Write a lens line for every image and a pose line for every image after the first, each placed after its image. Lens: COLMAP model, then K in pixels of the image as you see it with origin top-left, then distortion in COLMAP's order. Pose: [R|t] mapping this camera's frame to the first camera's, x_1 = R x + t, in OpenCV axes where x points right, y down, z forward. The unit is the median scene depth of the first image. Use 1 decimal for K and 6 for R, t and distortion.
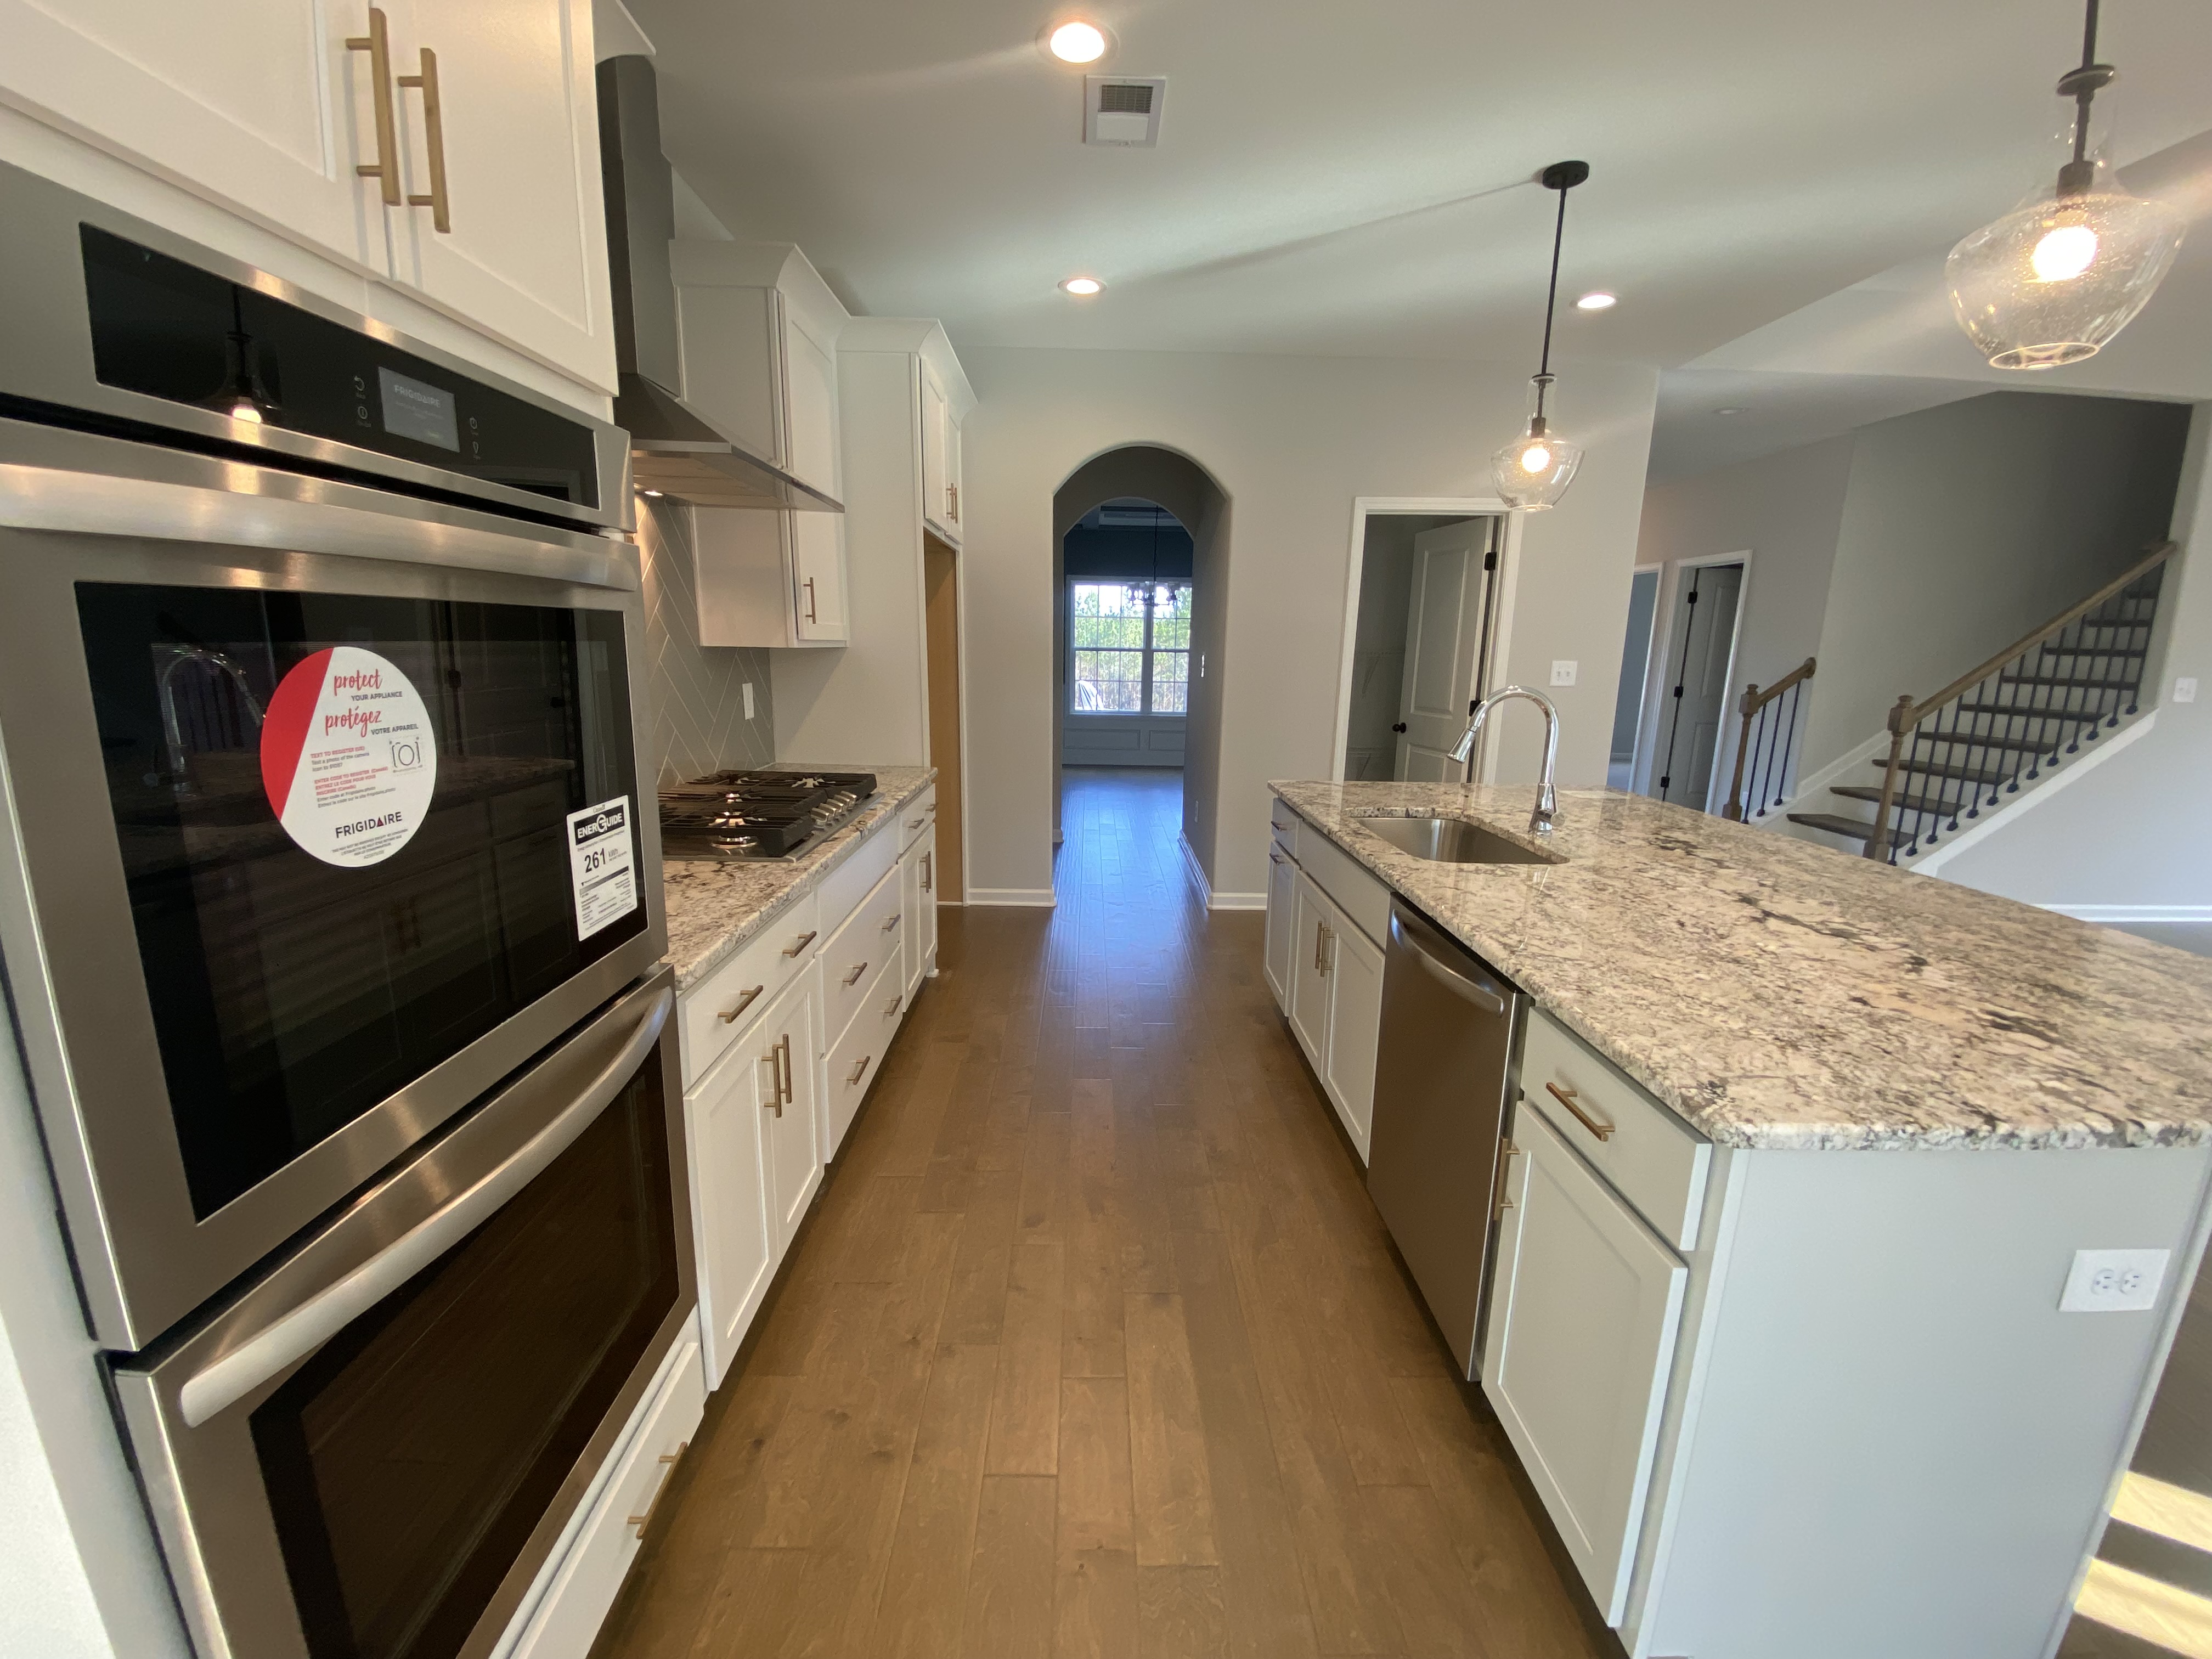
lens RADIAL K [[888.9, 0, 1099.8], [0, 888.9, 831.9], [0, 0, 1]] dist [0.022934, -0.021811]
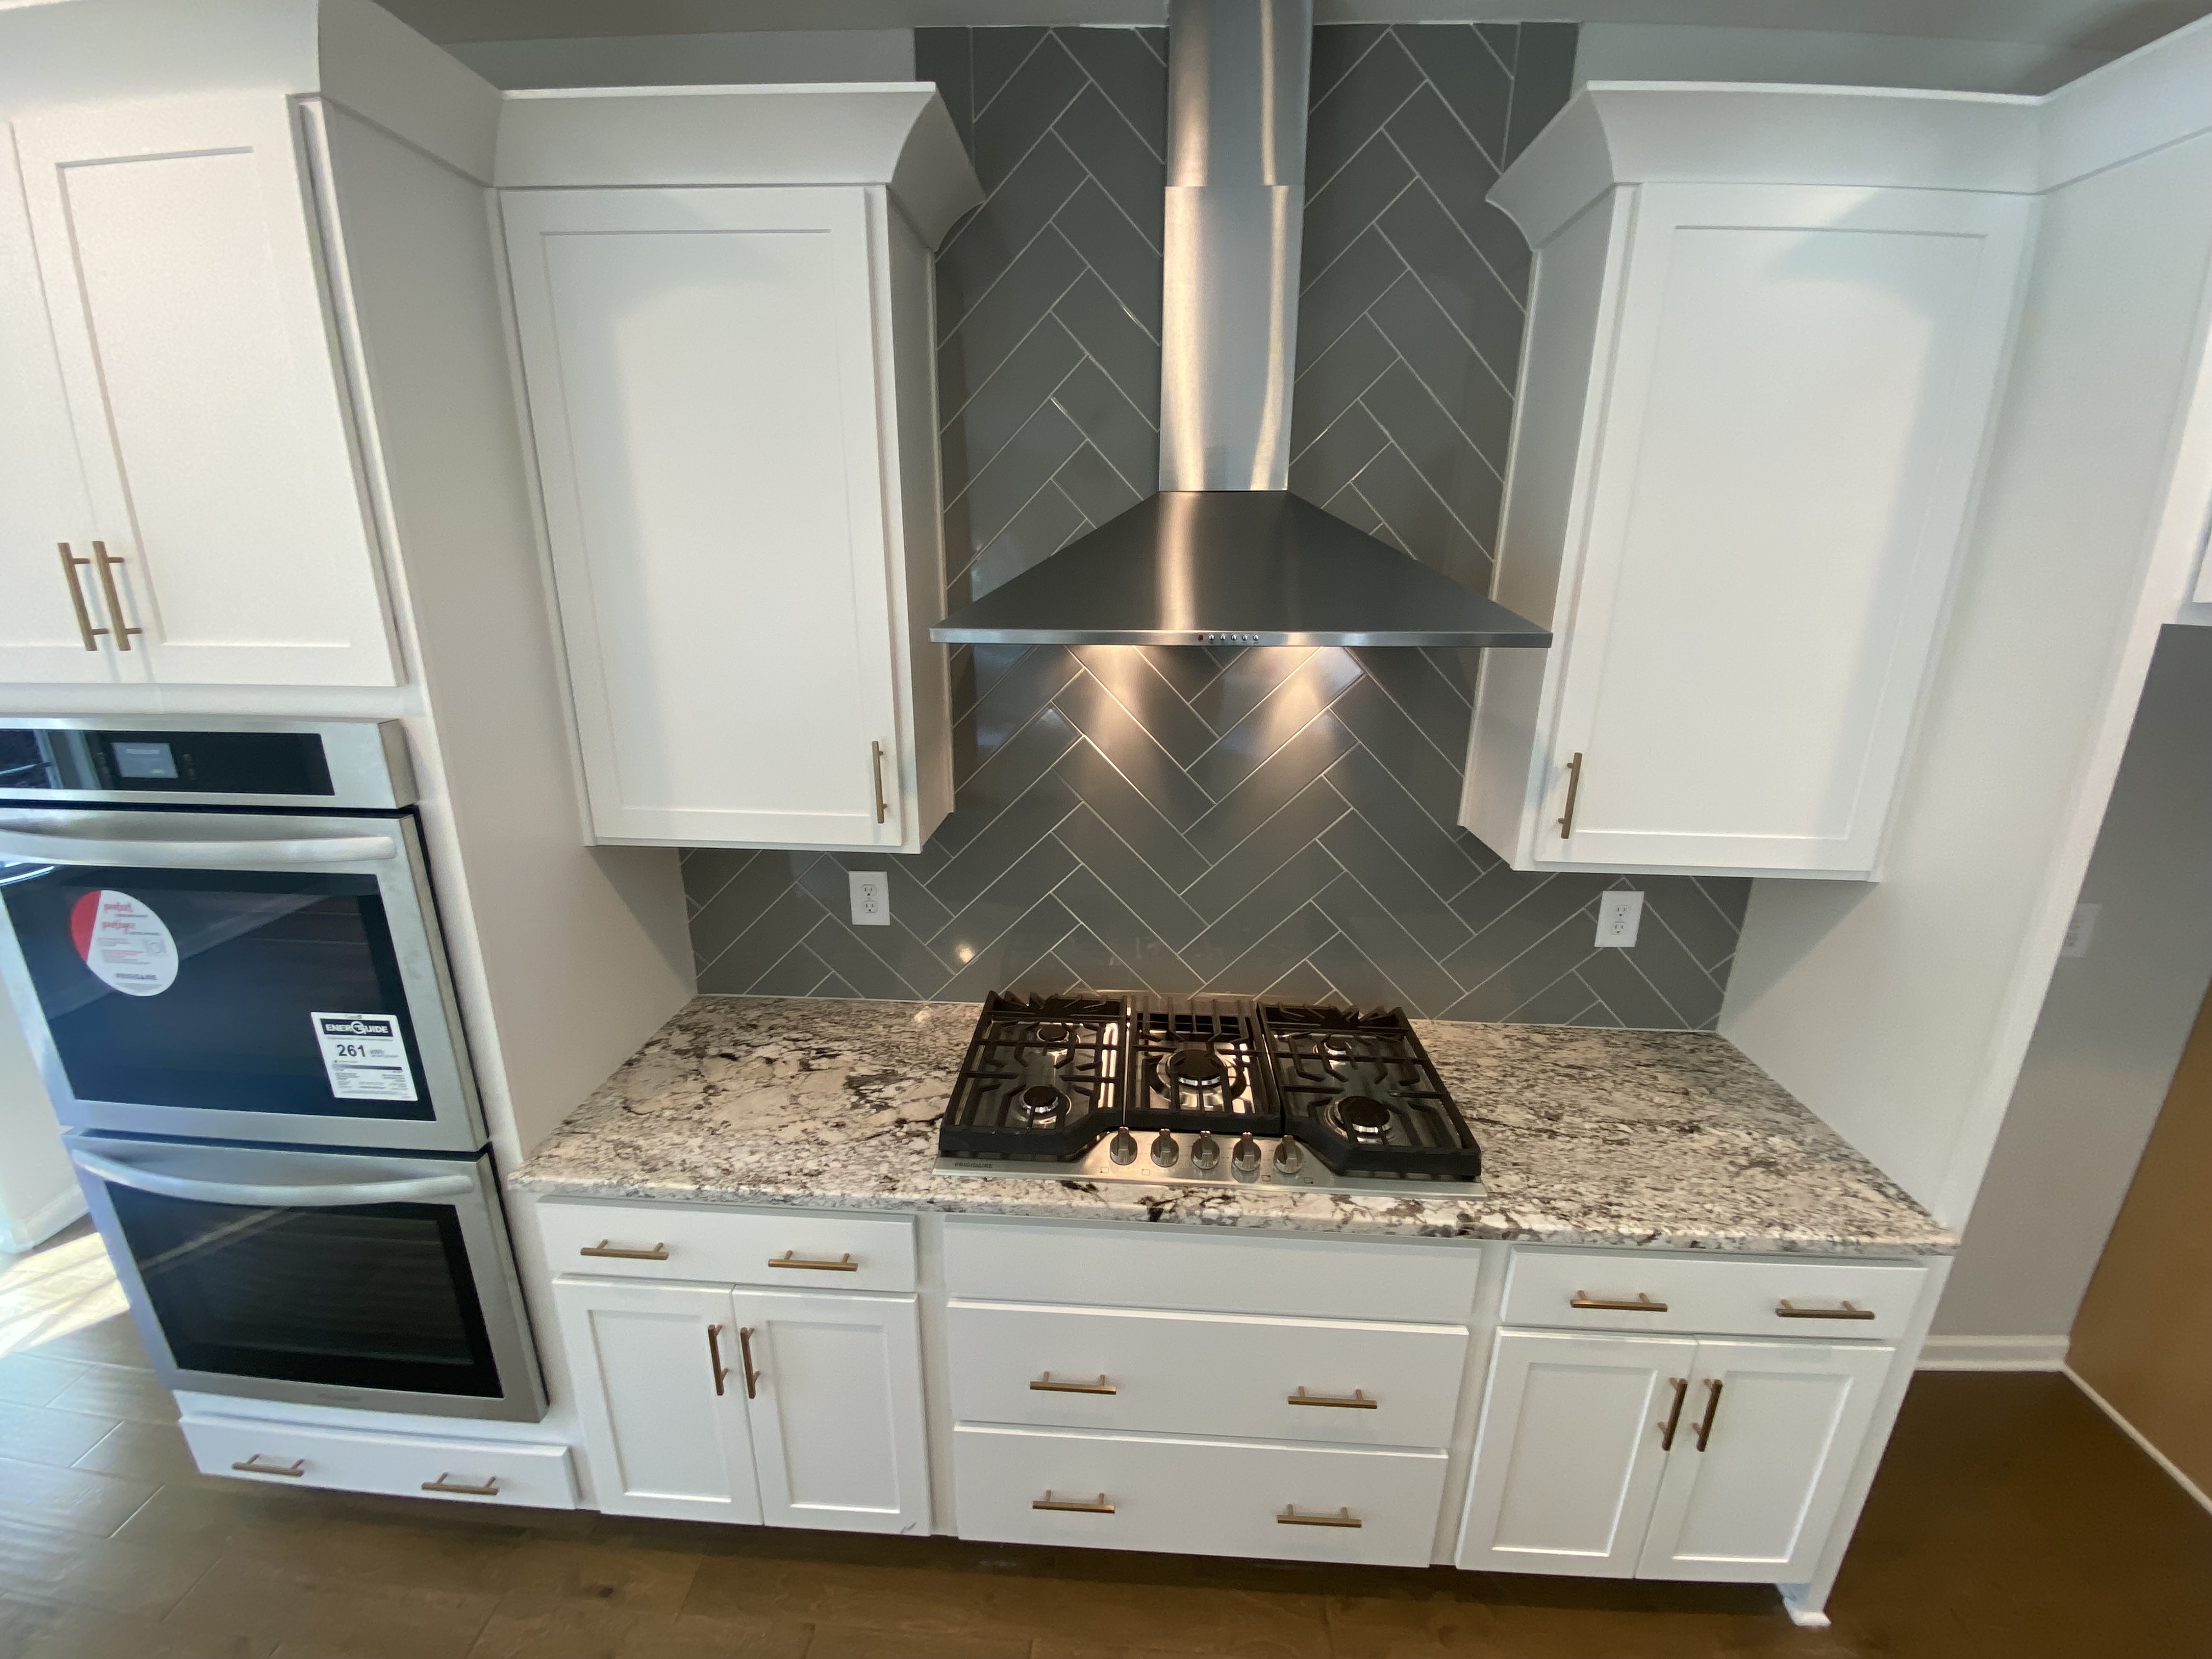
lens RADIAL K [[888.9, 0, 1099.8], [0, 888.9, 831.9], [0, 0, 1]] dist [0.022934, -0.021811]
pose [[-0.076074, 0.268663, -0.960226, 0.173066], [-0.217984, 0.935240, 0.278942, -0.294524], [0.972983, 0.230534, -0.012583, 0.685726]]
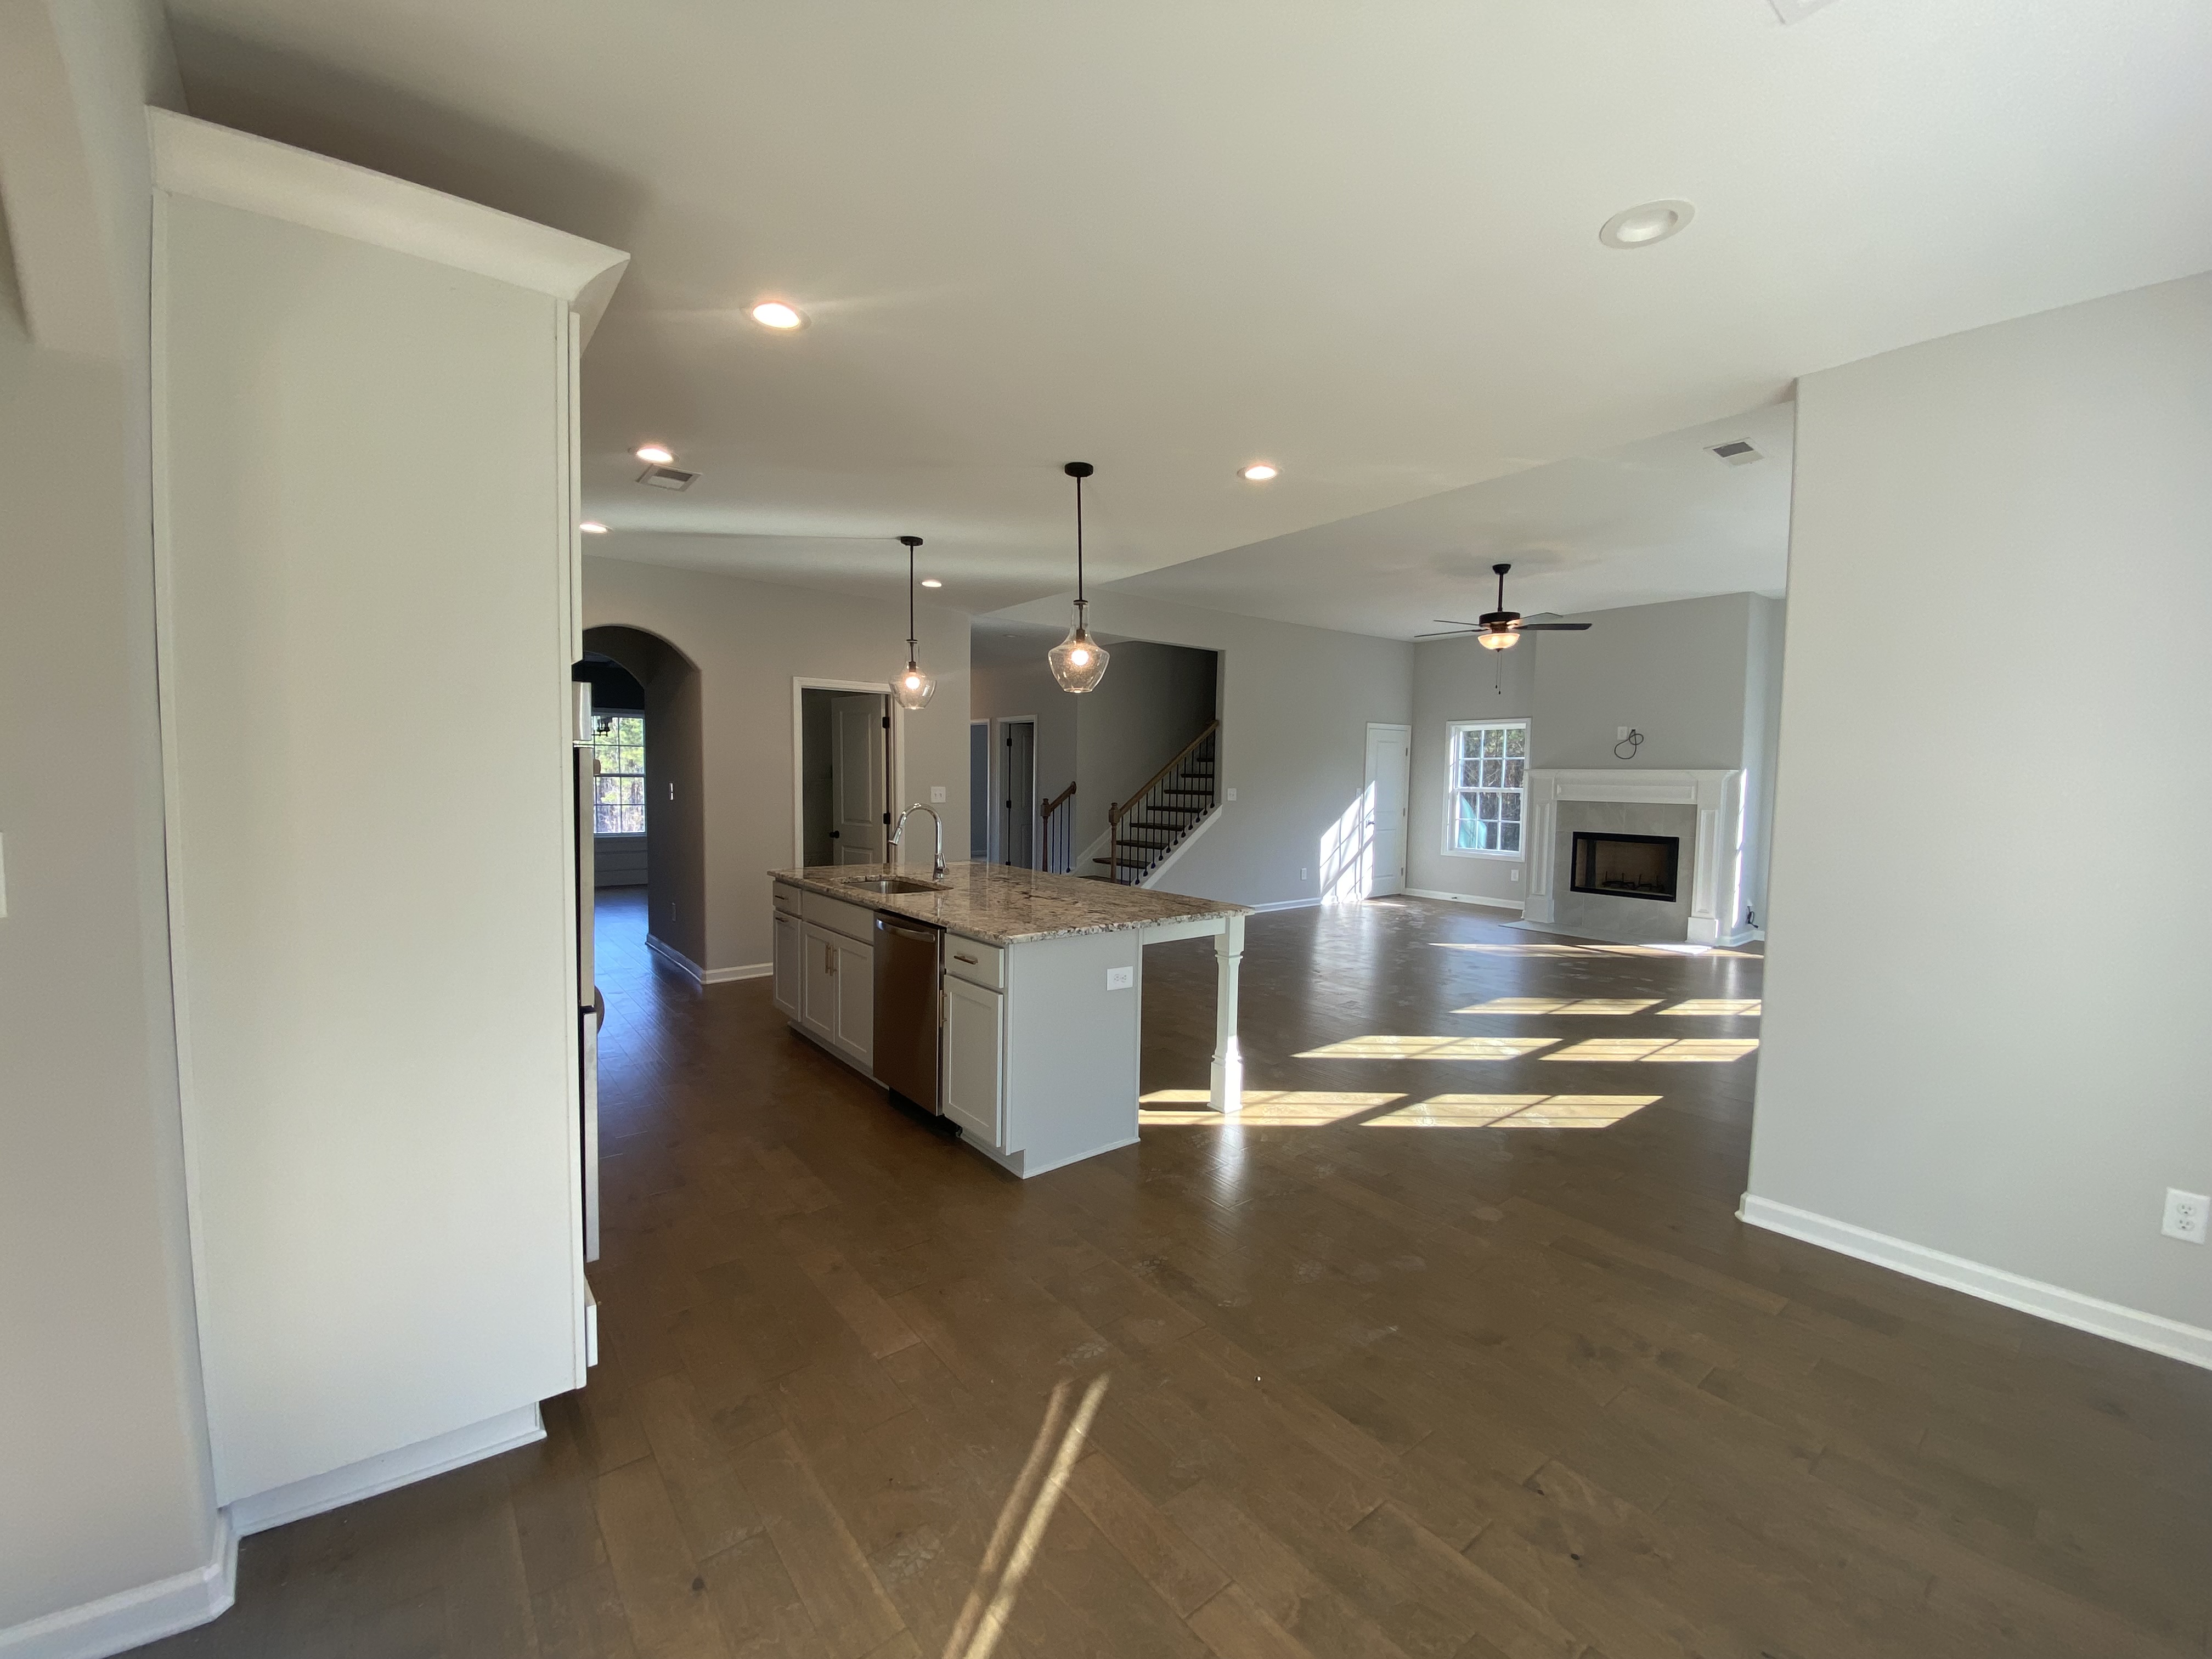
lens RADIAL K [[888.8, 0, 1102.3], [0, 888.8, 830.0], [0, 0, 1]] dist [0.046955, -0.039690]
pose [[0.790205, -0.045480, 0.611153, -0.283809], [0.126553, 0.987858, -0.090117, 0.082842], [-0.599634, 0.148554, 0.786366, -0.527807]]
